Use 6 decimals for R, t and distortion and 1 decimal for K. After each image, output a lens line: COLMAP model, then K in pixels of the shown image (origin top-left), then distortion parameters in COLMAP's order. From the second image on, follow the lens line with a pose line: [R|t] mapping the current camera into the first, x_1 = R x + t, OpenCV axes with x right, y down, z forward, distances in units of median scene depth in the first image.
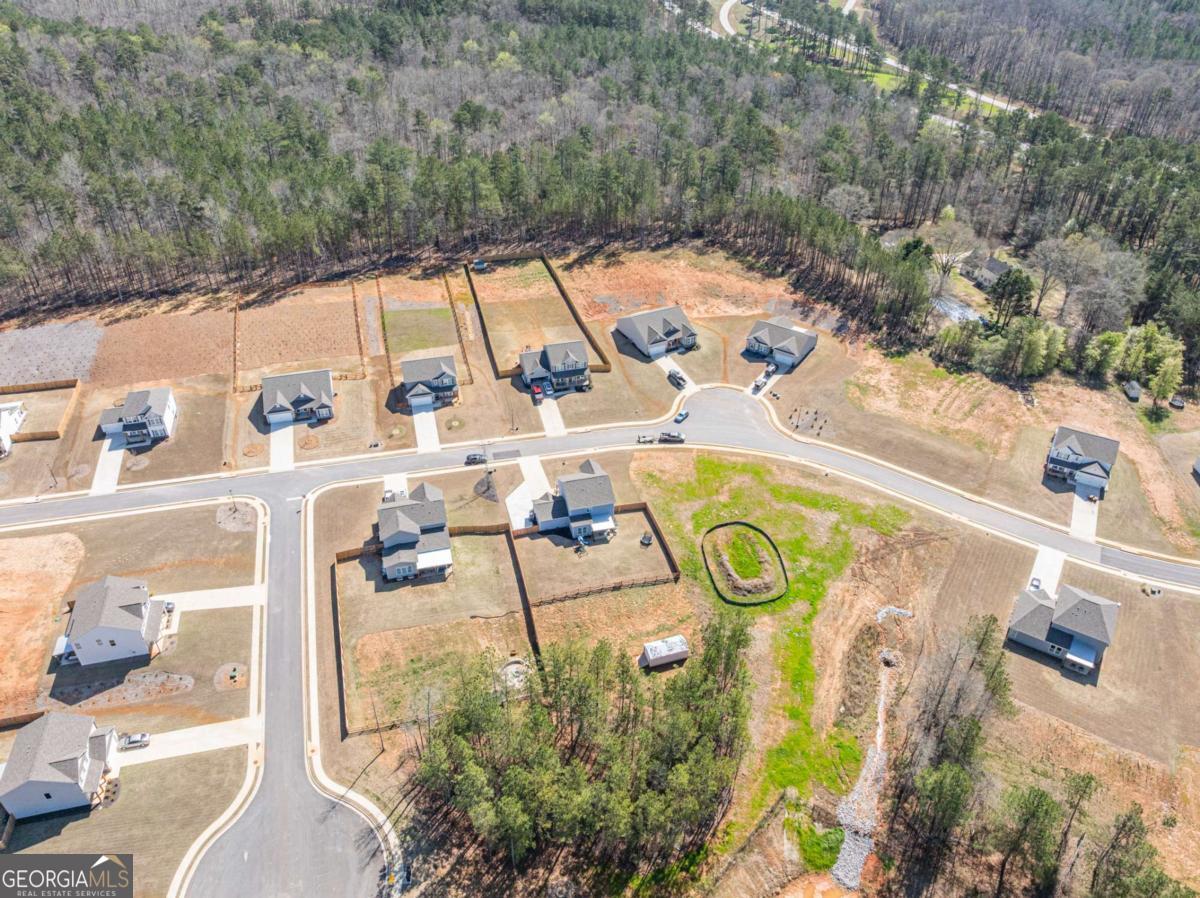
lens RADIAL K [[849.9, 0, 600.0], [0, 849.9, 449.0], [0, 0, 1]] dist [-0.037781, 0.008491]
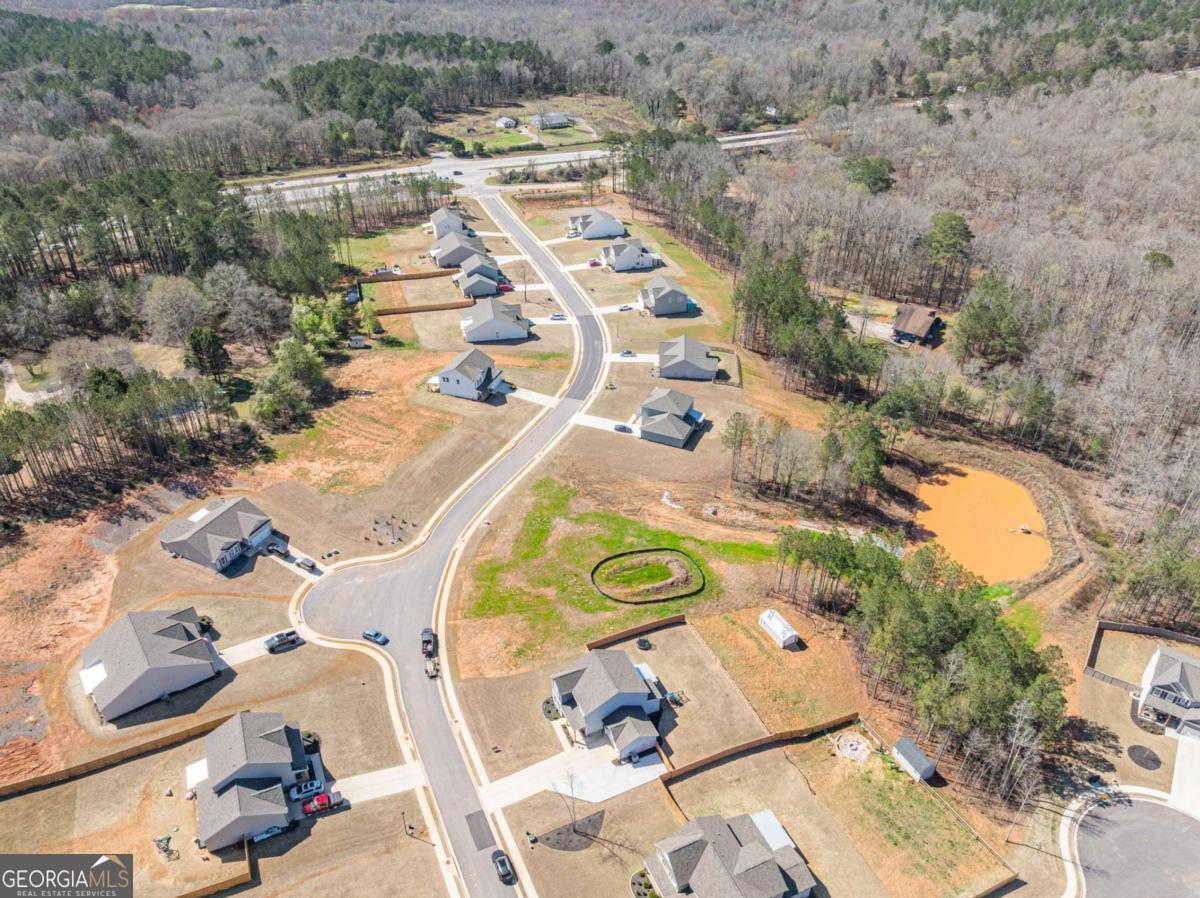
lens RADIAL K [[870.3, 0, 602.8], [0, 870.3, 408.9], [0, 0, 1]] dist [-0.052009, 0.020714]
pose [[-0.162624, -0.516487, 0.840711, -0.530250], [0.565876, 0.649180, 0.508281, -0.497594], [-0.808293, 0.558397, 0.186695, 0.667934]]
